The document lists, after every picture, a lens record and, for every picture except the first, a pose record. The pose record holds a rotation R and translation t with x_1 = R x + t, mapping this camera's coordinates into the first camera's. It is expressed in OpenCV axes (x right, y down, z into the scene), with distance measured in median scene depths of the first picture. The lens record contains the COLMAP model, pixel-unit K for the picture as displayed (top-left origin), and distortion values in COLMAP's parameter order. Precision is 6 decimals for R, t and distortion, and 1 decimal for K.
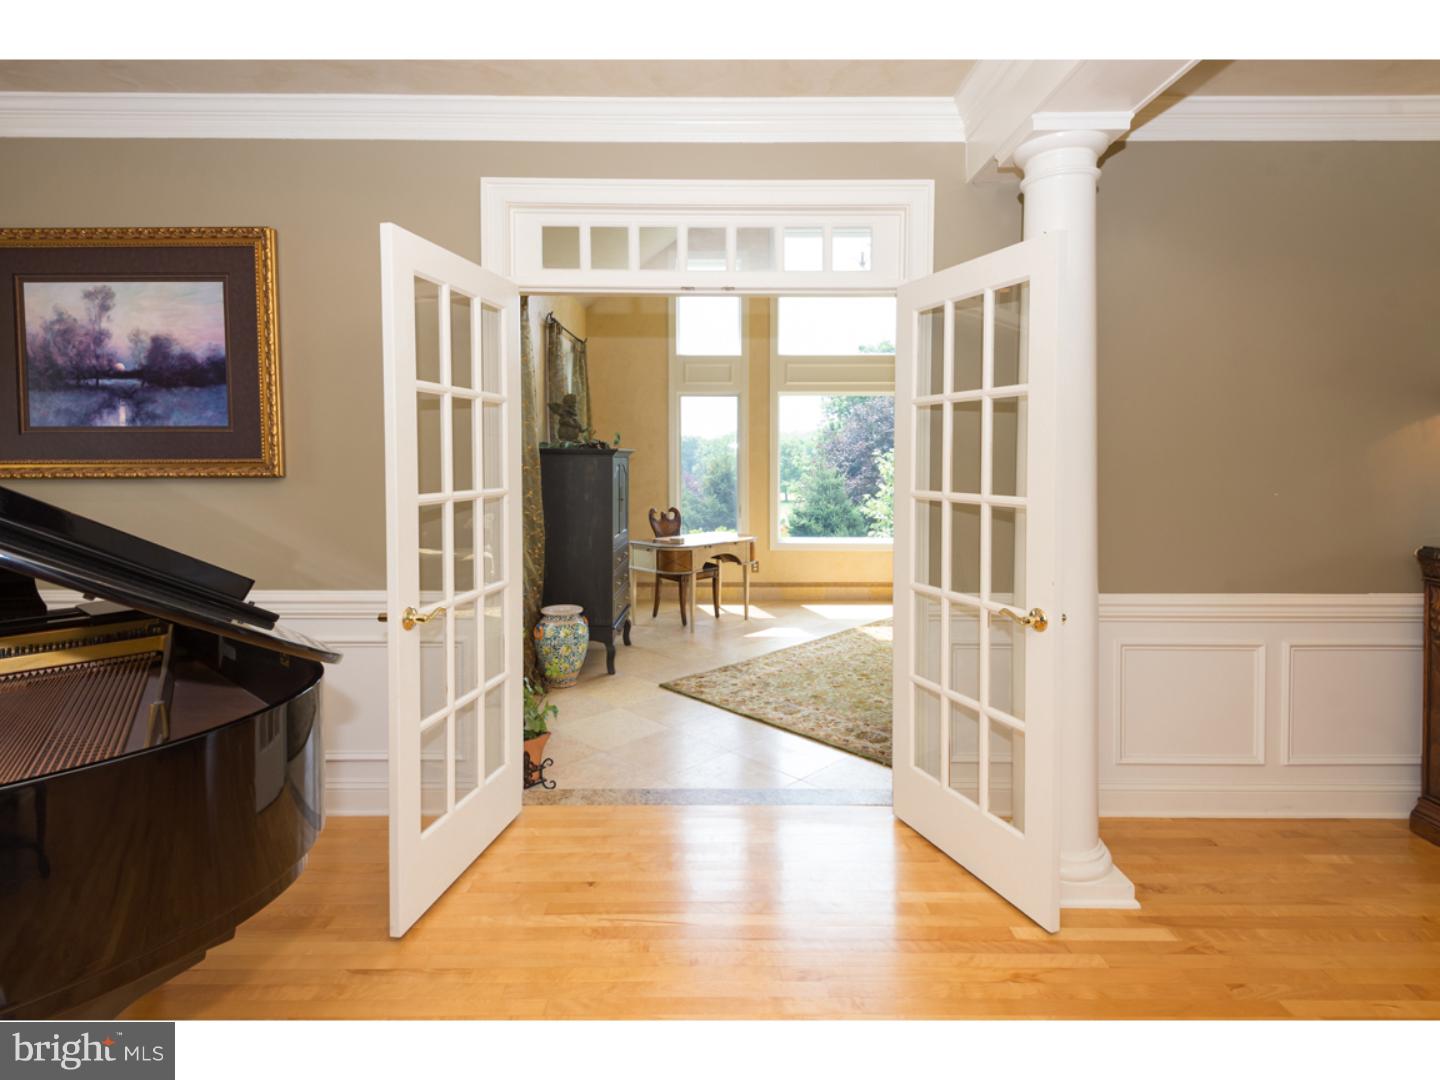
lens RADIAL K [[689.3, 0, 720.0], [0, 689.3, 540.0], [0, 0, 1]] dist [0.033867, -0.000087]
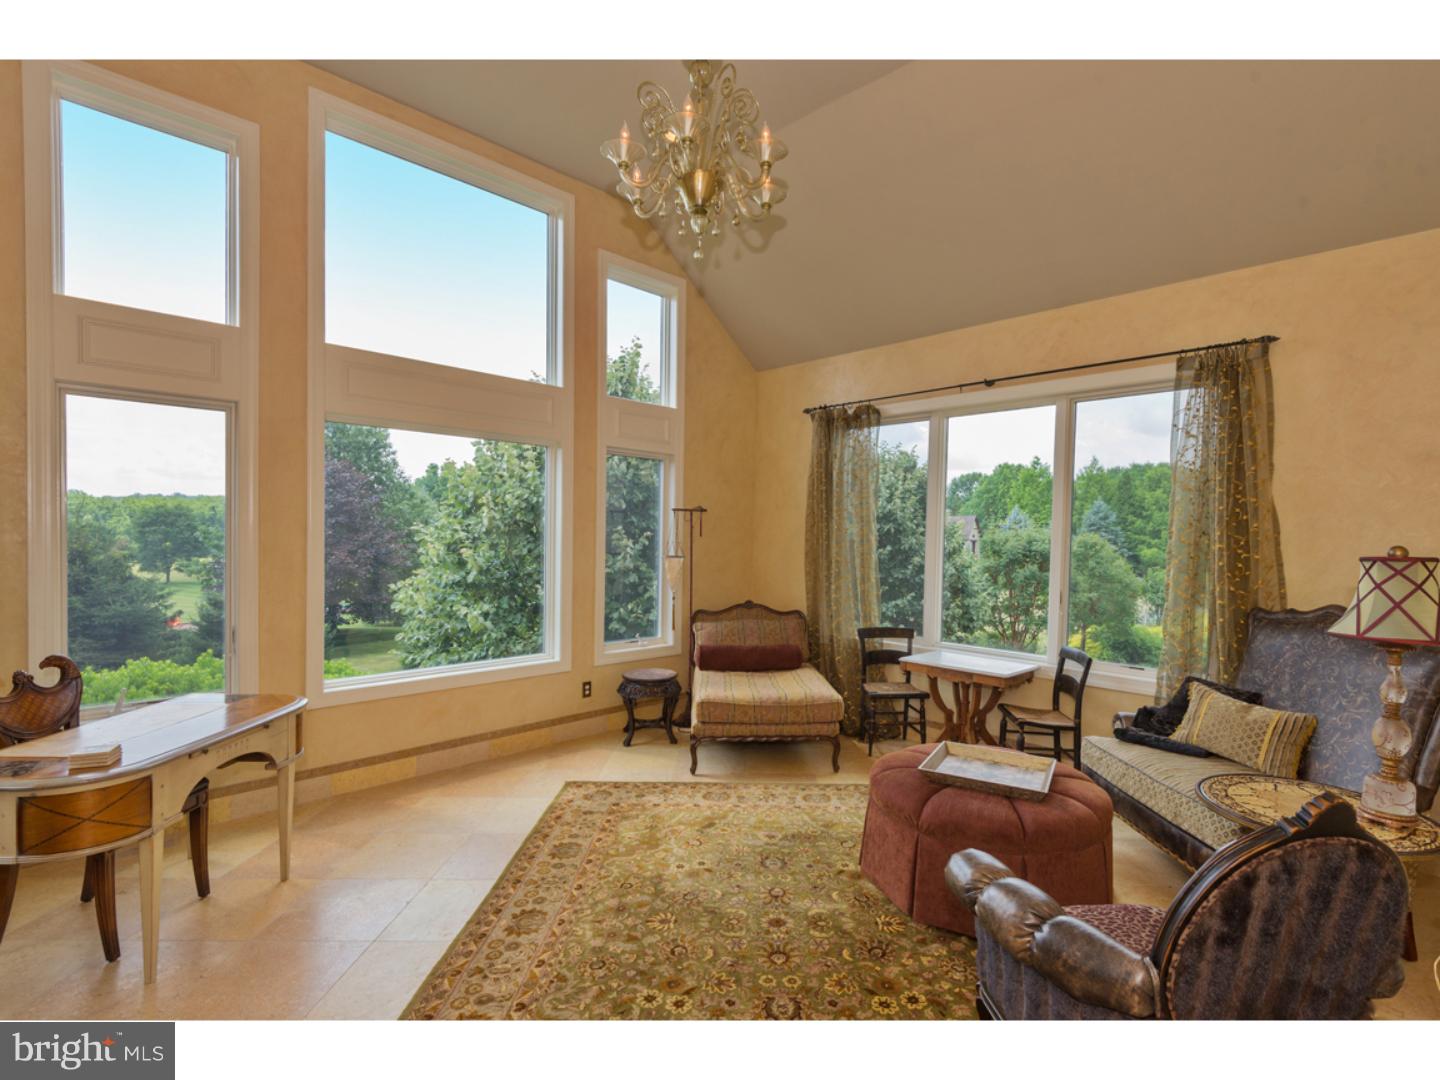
lens RADIAL K [[689.3, 0, 720.0], [0, 689.3, 540.0], [0, 0, 1]] dist [0.033867, -0.000087]
pose [[0.717504, -0.005834, 0.696530, -0.076670], [0.078533, 0.994267, -0.072570, -0.054258], [-0.692113, 0.106770, 0.713848, 0.422764]]
